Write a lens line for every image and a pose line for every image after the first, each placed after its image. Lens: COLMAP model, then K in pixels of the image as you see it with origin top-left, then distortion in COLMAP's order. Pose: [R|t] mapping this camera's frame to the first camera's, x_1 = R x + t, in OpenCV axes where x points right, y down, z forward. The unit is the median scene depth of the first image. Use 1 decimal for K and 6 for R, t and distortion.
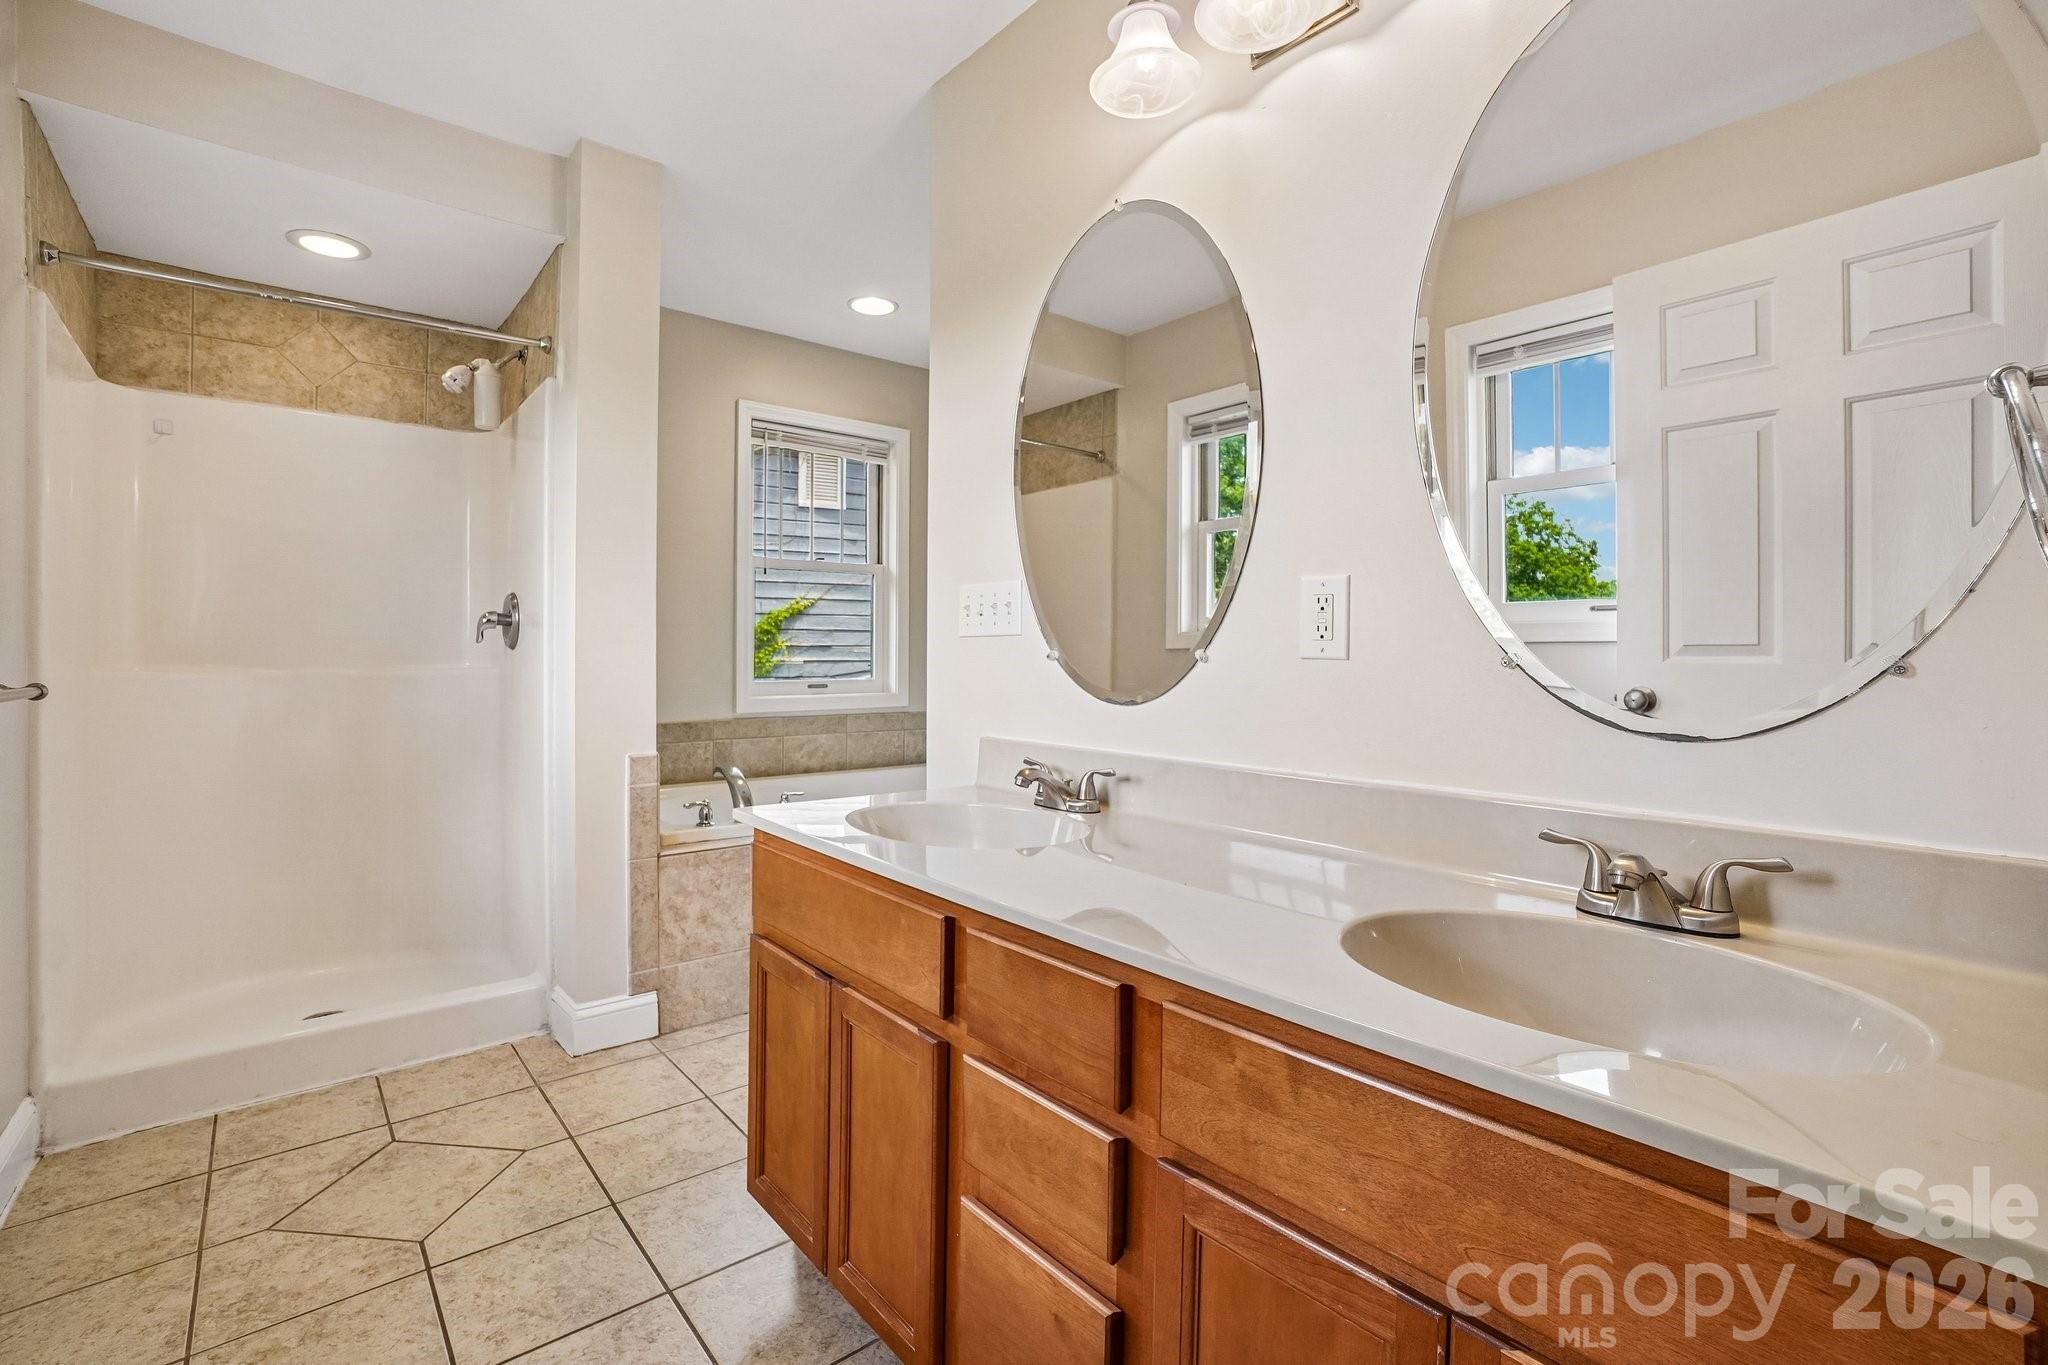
lens RADIAL K [[918.9, 0, 1026.5], [0, 918.9, 687.3], [0, 0, 1]] dist [-0.015414, 0.002406]
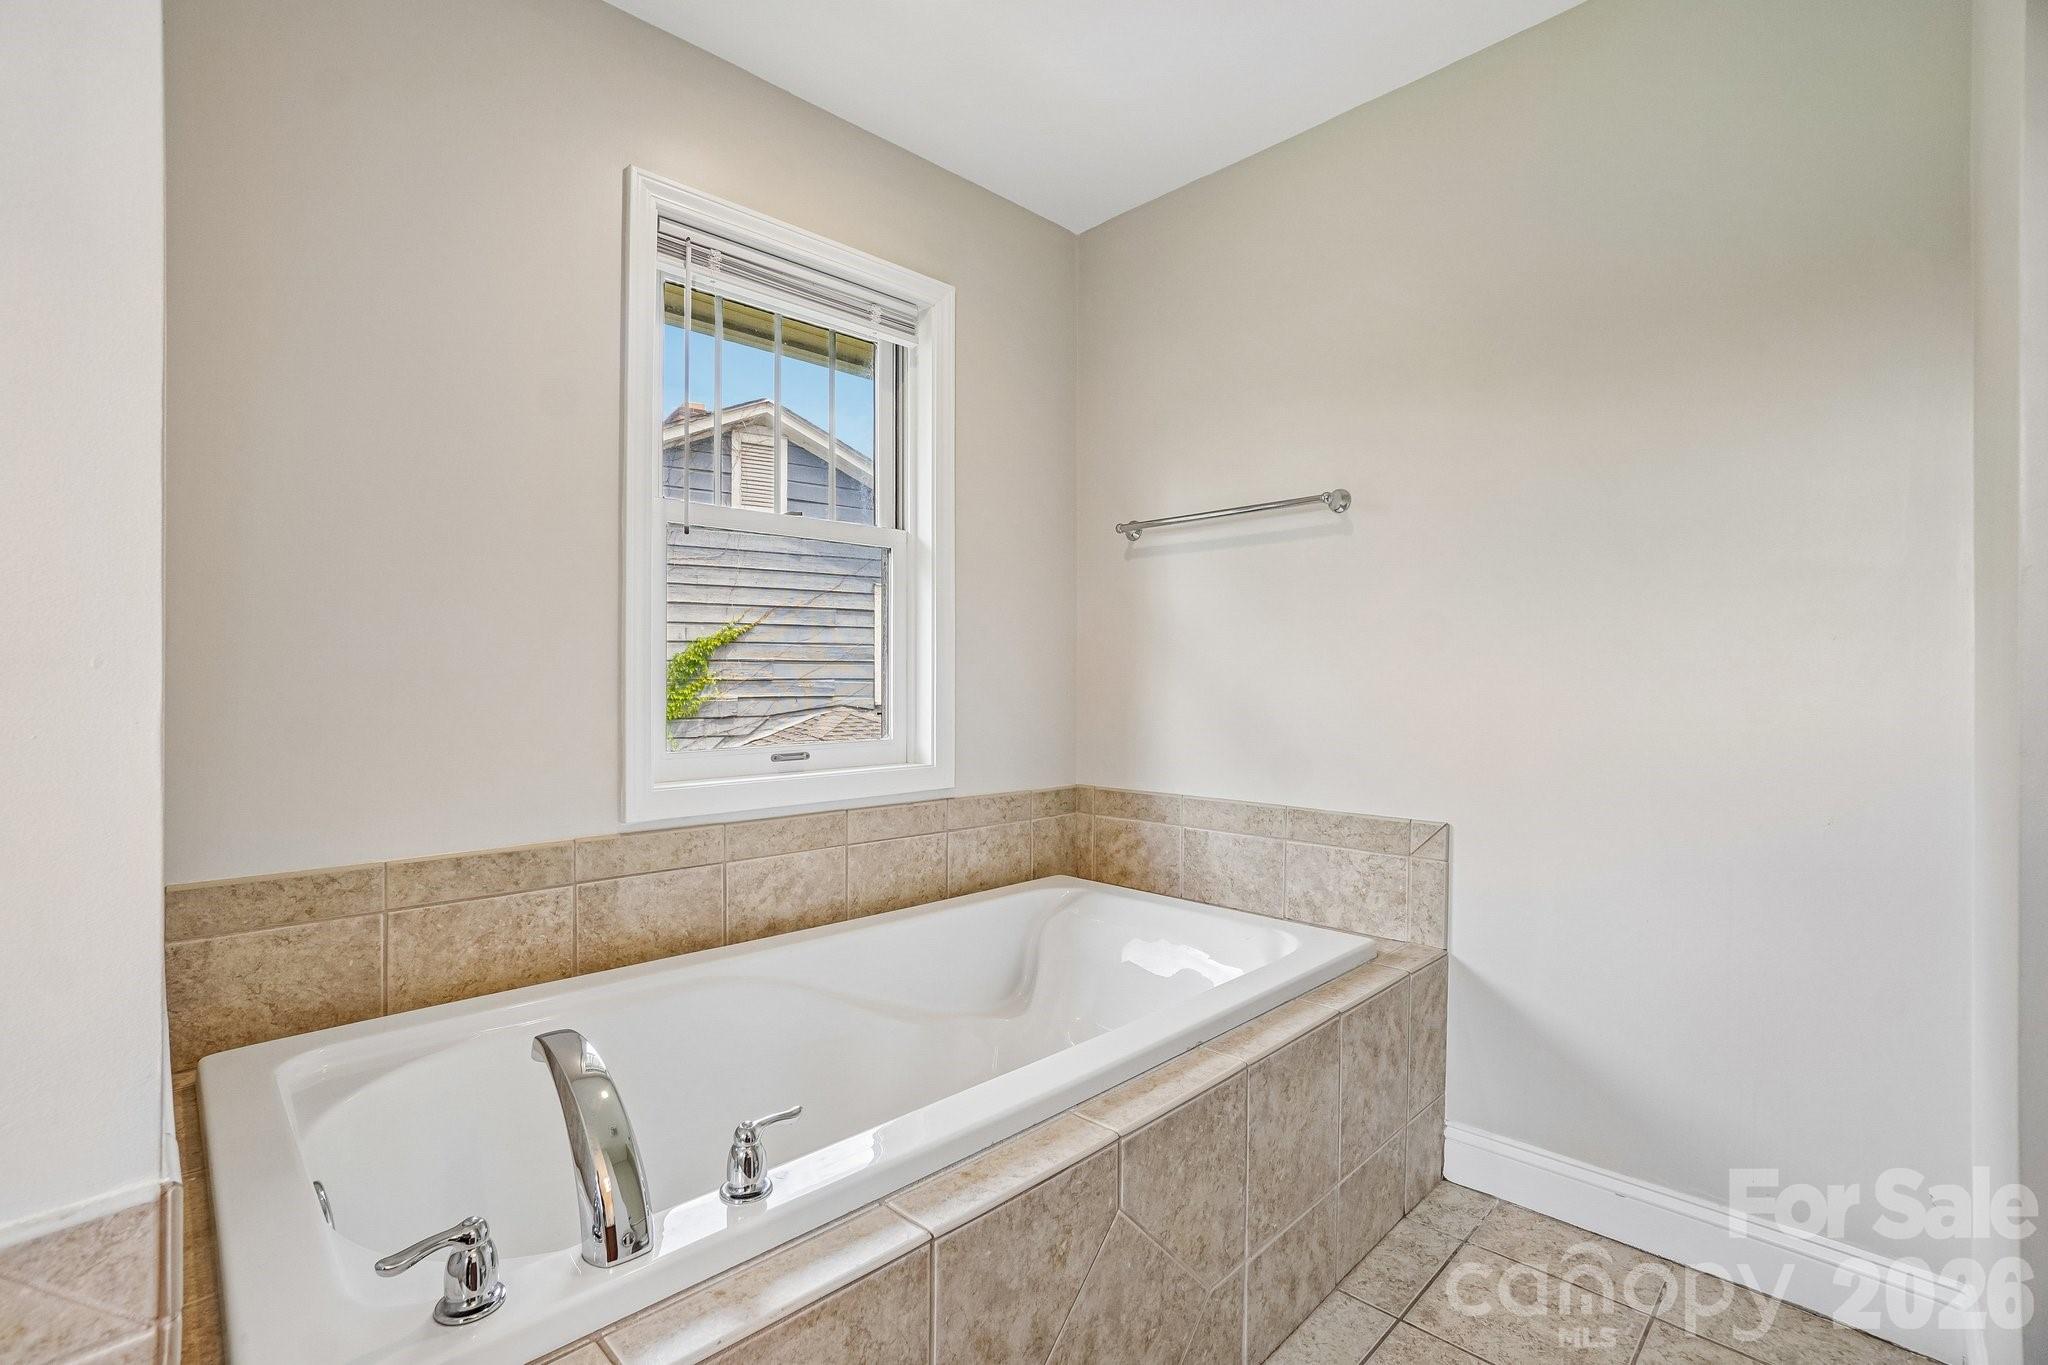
lens RADIAL K [[918.9, 0, 1010.3], [0, 918.9, 689.8], [0, 0, 1]] dist [-0.015414, 0.002406]
pose [[0.998324, -0.011963, 0.056621, -0.127644], [0.013711, 0.999438, -0.030592, -0.020567], [-0.056223, 0.031318, 0.997927, 0.456910]]
